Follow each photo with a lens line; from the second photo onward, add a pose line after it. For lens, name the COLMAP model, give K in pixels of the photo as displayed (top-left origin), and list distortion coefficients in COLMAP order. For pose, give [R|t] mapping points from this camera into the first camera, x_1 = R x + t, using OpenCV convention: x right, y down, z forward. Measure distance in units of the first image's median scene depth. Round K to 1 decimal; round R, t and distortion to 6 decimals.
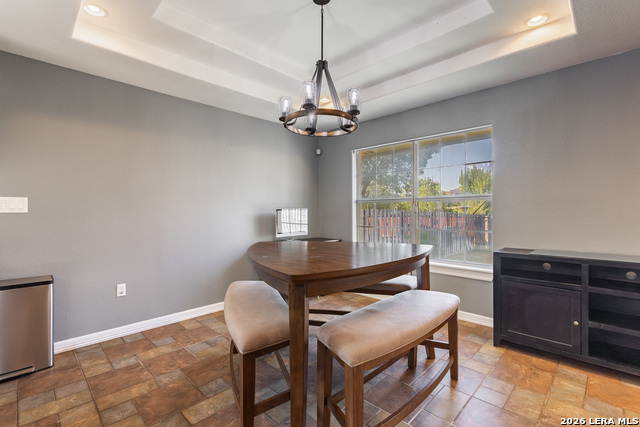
lens RADIAL K [[293.3, 0, 321.8], [0, 293.3, 212.1], [0, 0, 1]] dist [0.012031, -0.003429]
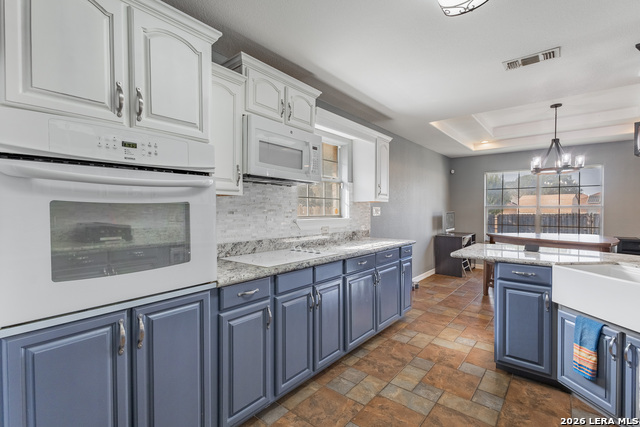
lens RADIAL K [[293.3, 0, 319.2], [0, 293.3, 214.4], [0, 0, 1]] dist [0.012031, -0.003429]
pose [[0.995776, 0.001396, 0.091800, -1.260493], [-0.002375, 0.999941, 0.010563, -0.018699], [-0.091780, -0.010736, 0.995721, -0.572726]]
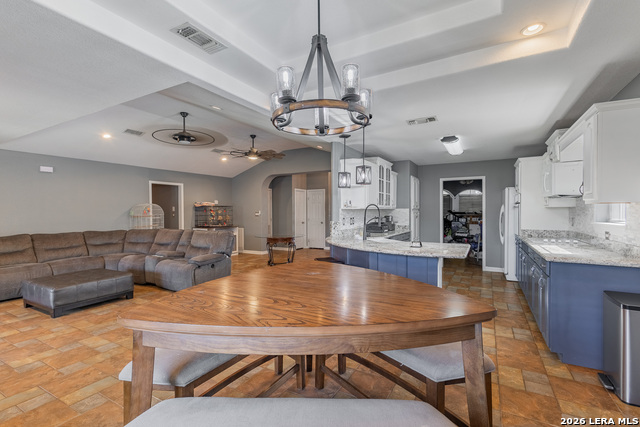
lens RADIAL K [[293.3, 0, 319.8], [0, 293.3, 215.4], [0, 0, 1]] dist [0.012031, -0.003429]
pose [[-0.963230, 0.008373, -0.268549, 0.166561], [0.005319, 0.999913, 0.012097, -0.038896], [0.268627, 0.010224, -0.963190, 1.299126]]
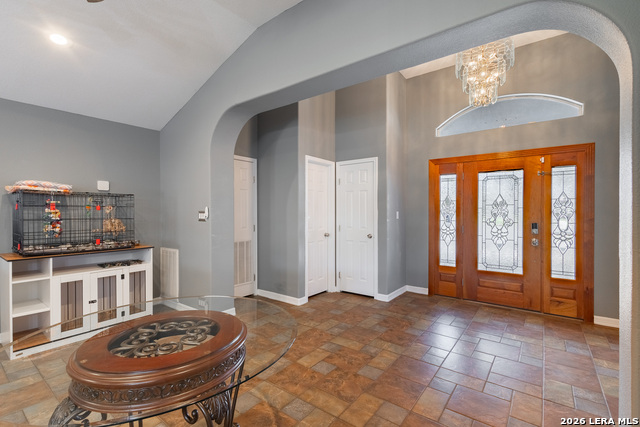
lens RADIAL K [[293.3, 0, 316.8], [0, 293.3, 215.3], [0, 0, 1]] dist [0.012031, -0.003429]
pose [[-0.991860, 0.001901, -0.127319, -0.368048], [0.000325, 0.999923, 0.012404, -0.034396], [0.127333, 0.012262, -0.991784, -0.736302]]
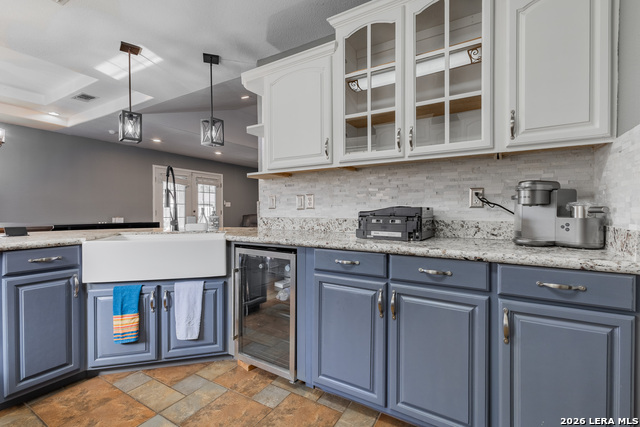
lens RADIAL K [[293.3, 0, 320.3], [0, 293.3, 214.5], [0, 0, 1]] dist [0.012031, -0.003429]
pose [[-0.242676, -0.014966, 0.969992, -1.364586], [0.002313, 0.999869, 0.016006, 0.043566], [-0.970105, 0.006128, -0.242610, -0.251350]]
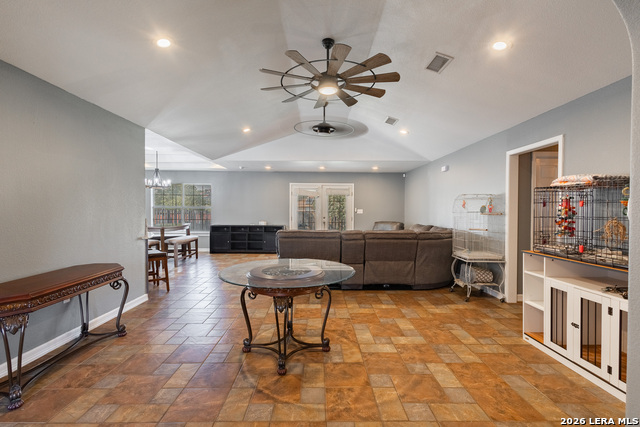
lens RADIAL K [[293.3, 0, 319.5], [0, 293.3, 212.0], [0, 0, 1]] dist [0.012031, -0.003429]
pose [[0.703166, -0.004371, 0.711012, -0.786440], [-0.001654, 0.999968, 0.007784, -0.029656], [-0.711024, -0.006650, 0.703136, -1.977570]]
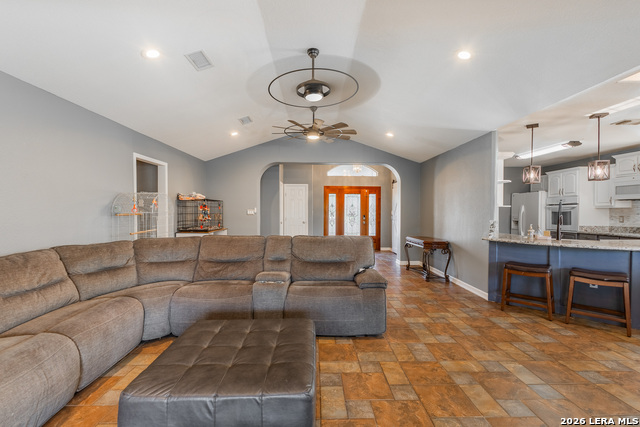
lens RADIAL K [[293.3, 0, 319.8], [0, 293.3, 214.9], [0, 0, 1]] dist [0.012031, -0.003429]
pose [[-0.695384, 0.006856, -0.718606, 1.335638], [-0.003829, 0.999905, 0.013246, -0.029074], [0.718629, 0.011962, -0.695291, 0.092925]]
